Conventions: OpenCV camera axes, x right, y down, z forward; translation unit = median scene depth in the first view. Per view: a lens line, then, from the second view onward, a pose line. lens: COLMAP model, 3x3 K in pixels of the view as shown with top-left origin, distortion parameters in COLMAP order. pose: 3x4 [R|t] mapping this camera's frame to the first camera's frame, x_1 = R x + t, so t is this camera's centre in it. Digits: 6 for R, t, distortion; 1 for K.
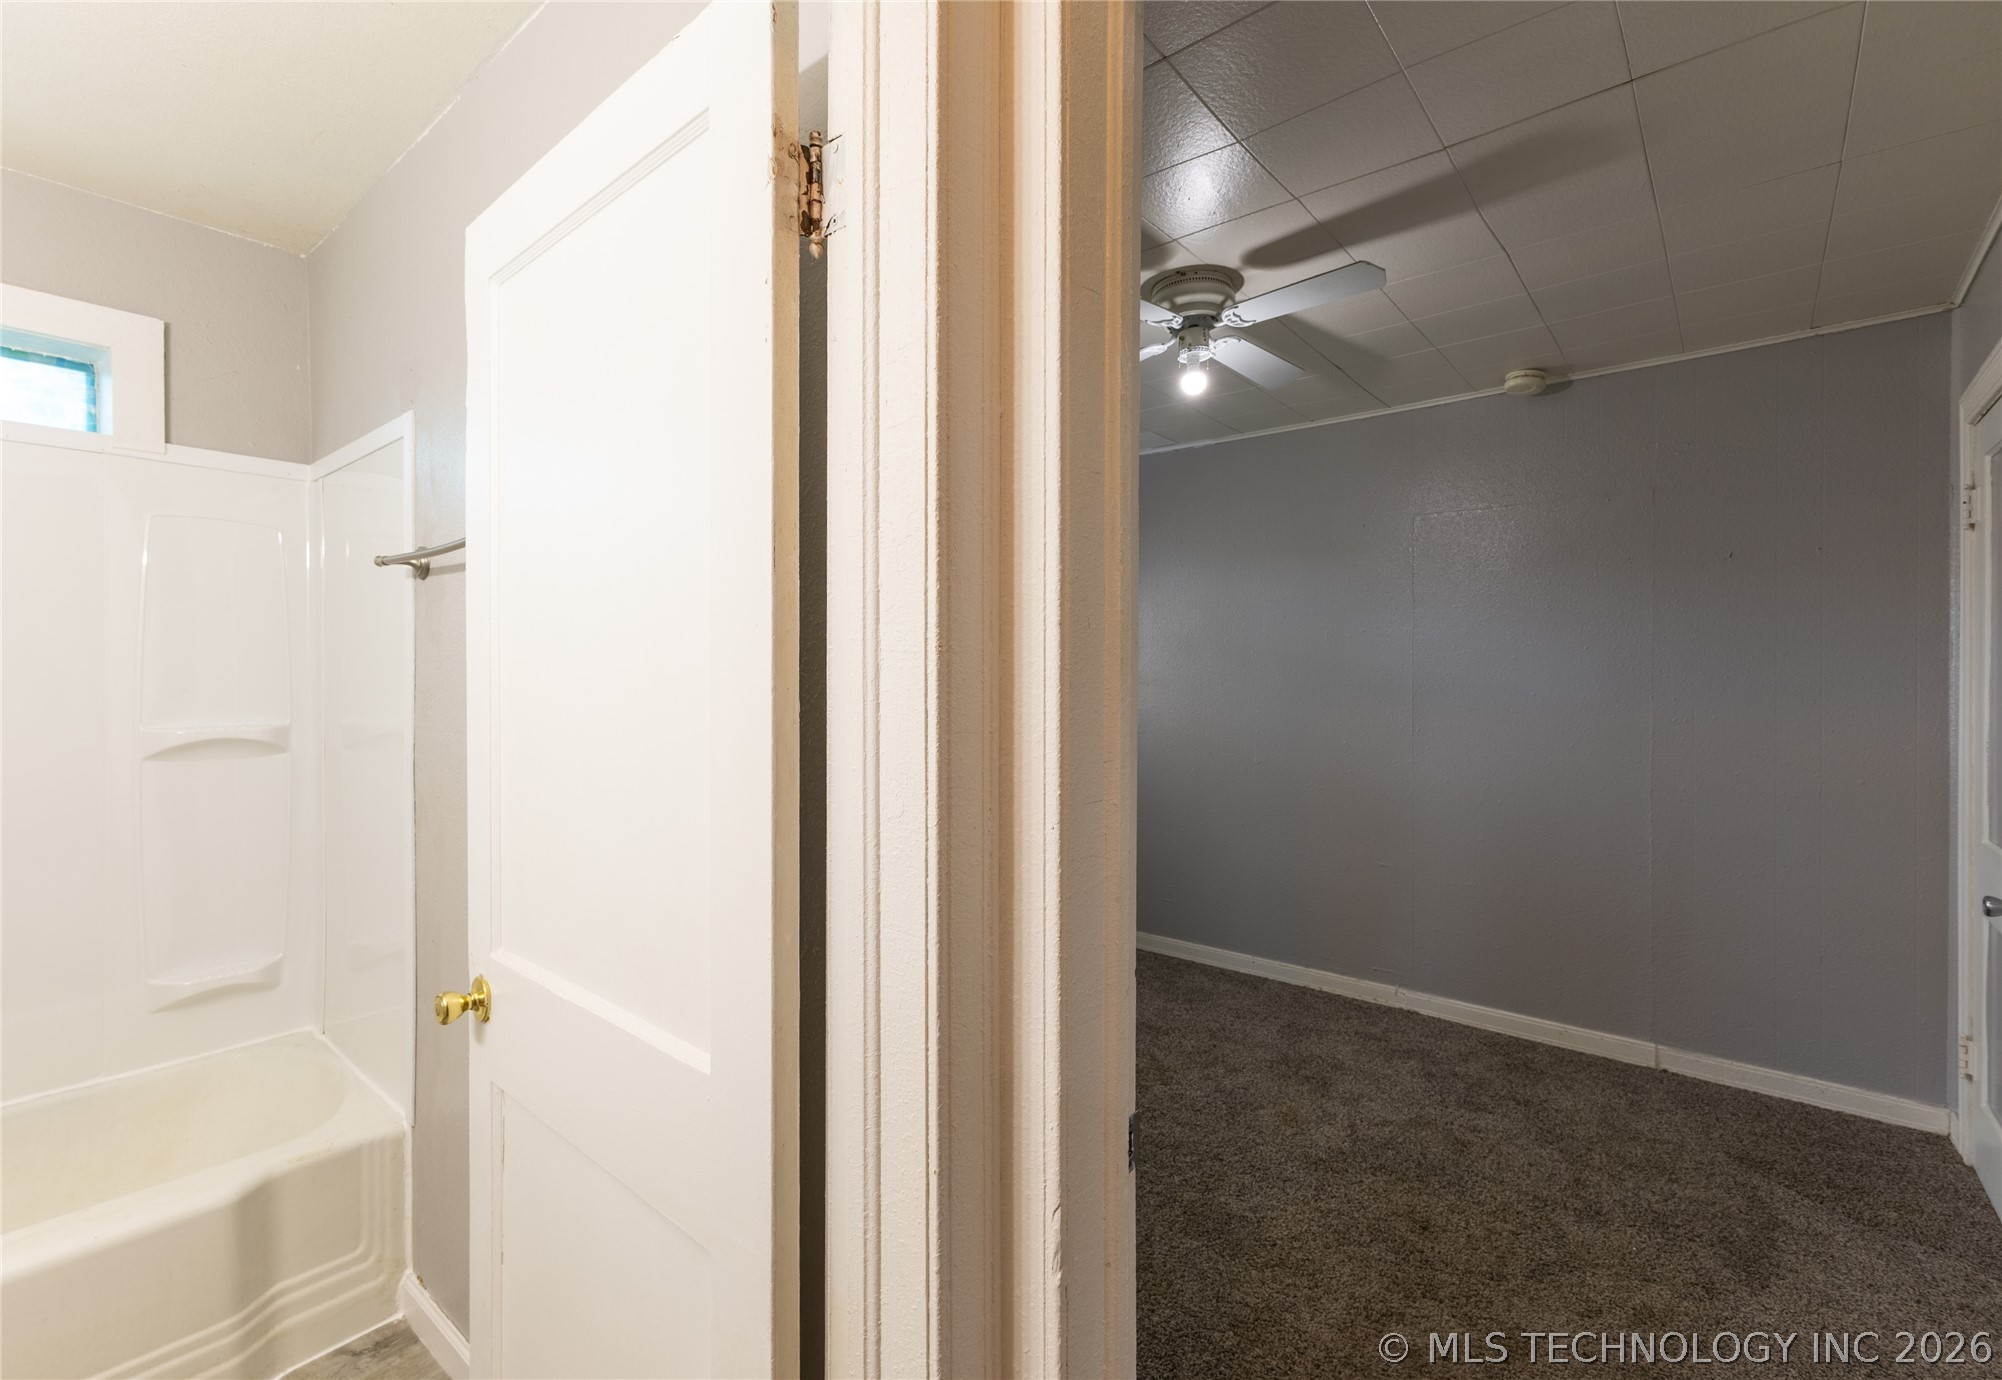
lens RADIAL K [[917.9, 0, 947.8], [0, 917.9, 667.5], [0, 0, 1]] dist [0.007914, -0.001168]
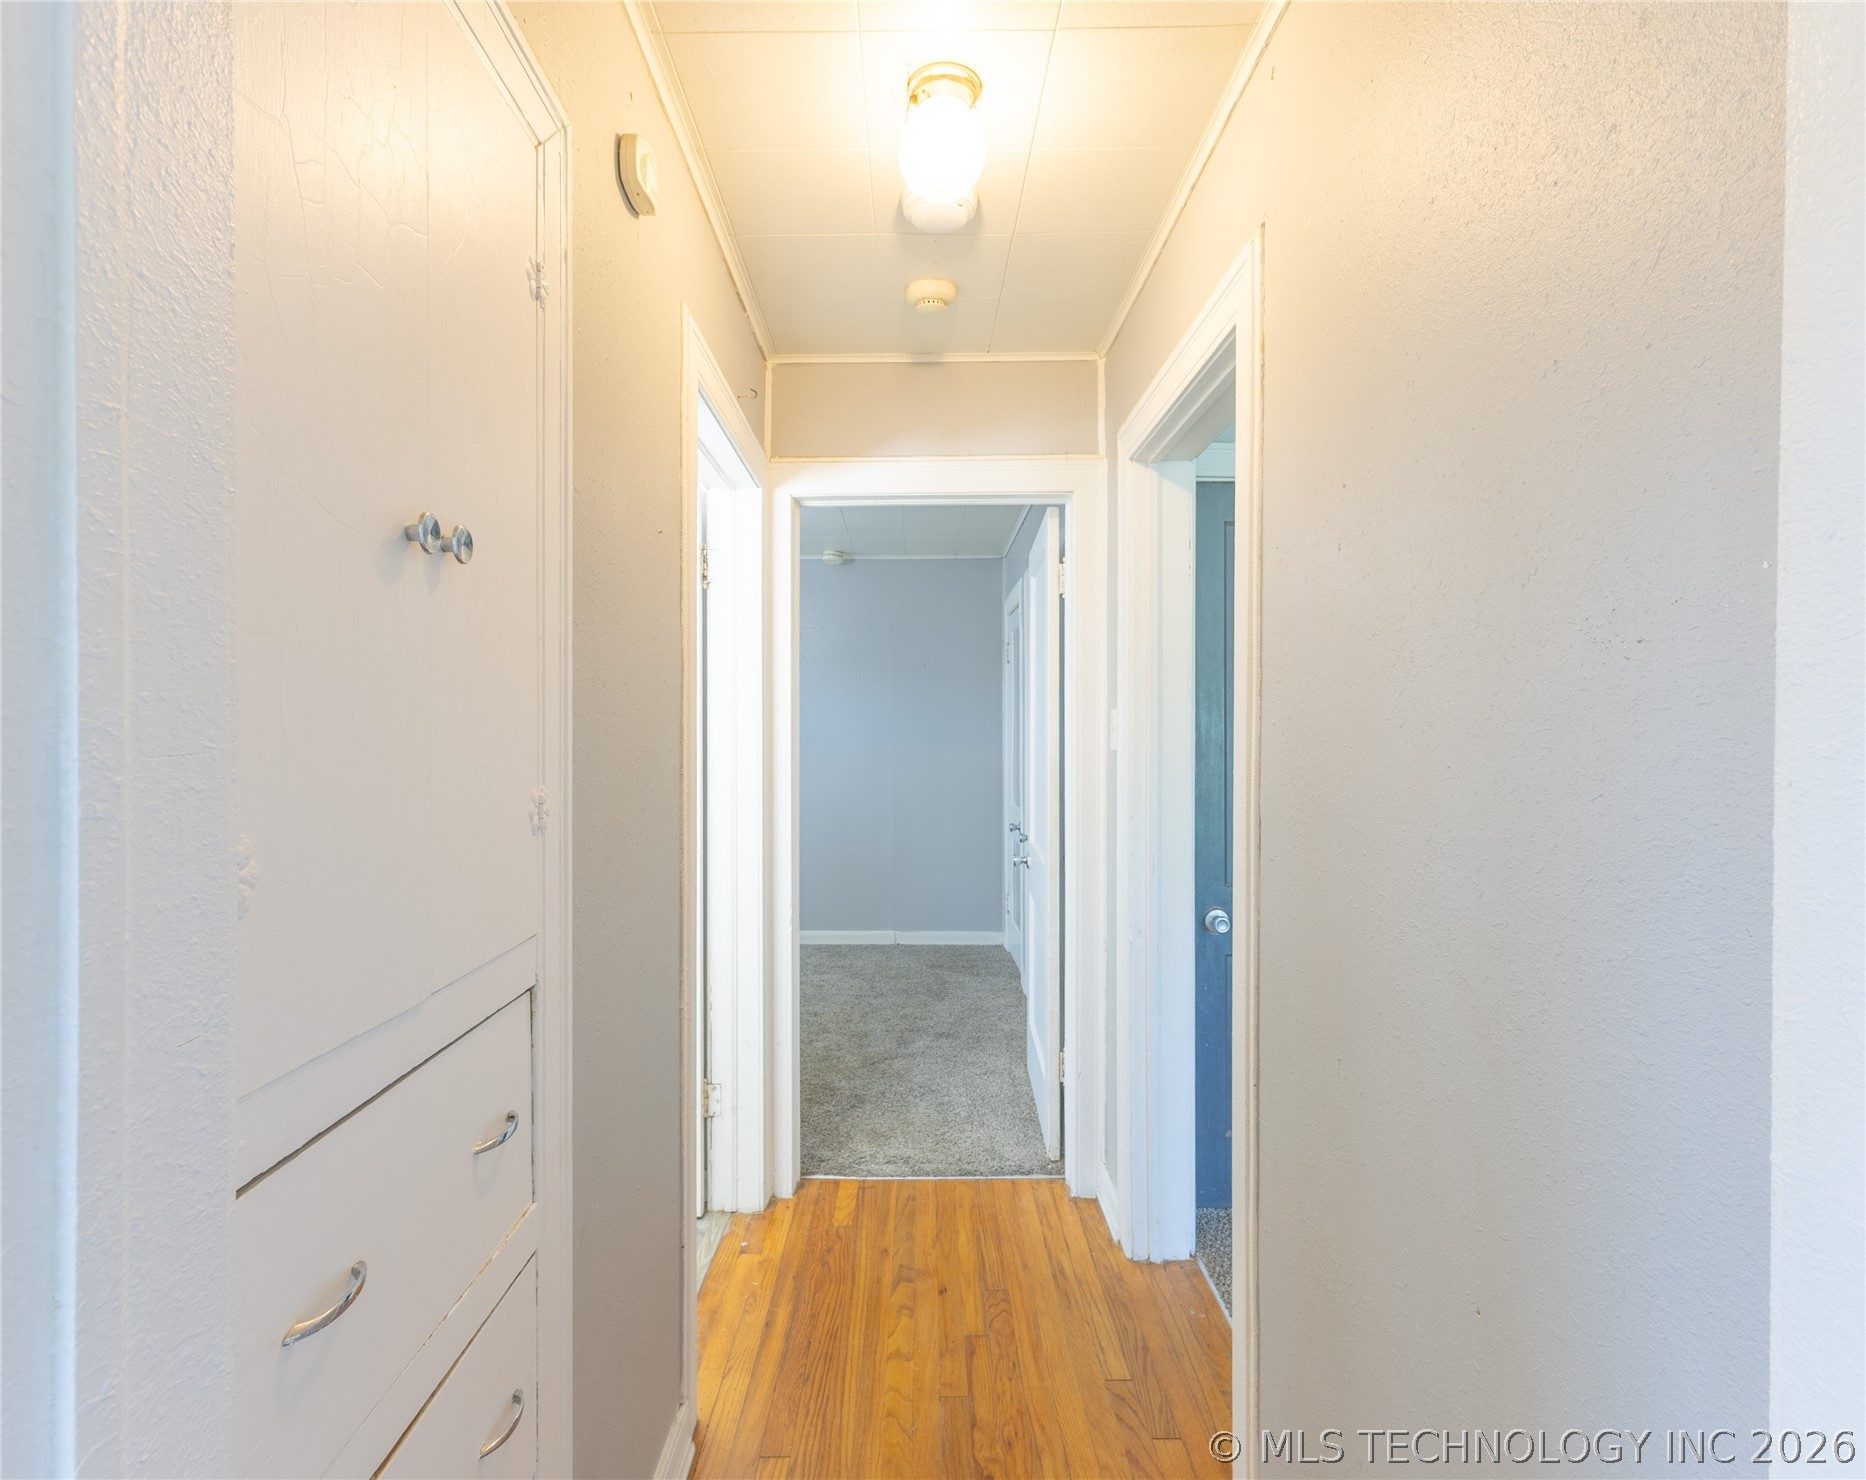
lens RADIAL K [[899.4, 0, 929.9], [0, 899.4, 730.7], [0, 0, 1]] dist [0.000374, 0.000024]
pose [[0.745630, -0.010330, 0.666280, -0.438115], [0.002830, 0.999920, 0.012336, -0.012929], [-0.666354, -0.007313, 0.745599, -0.448677]]
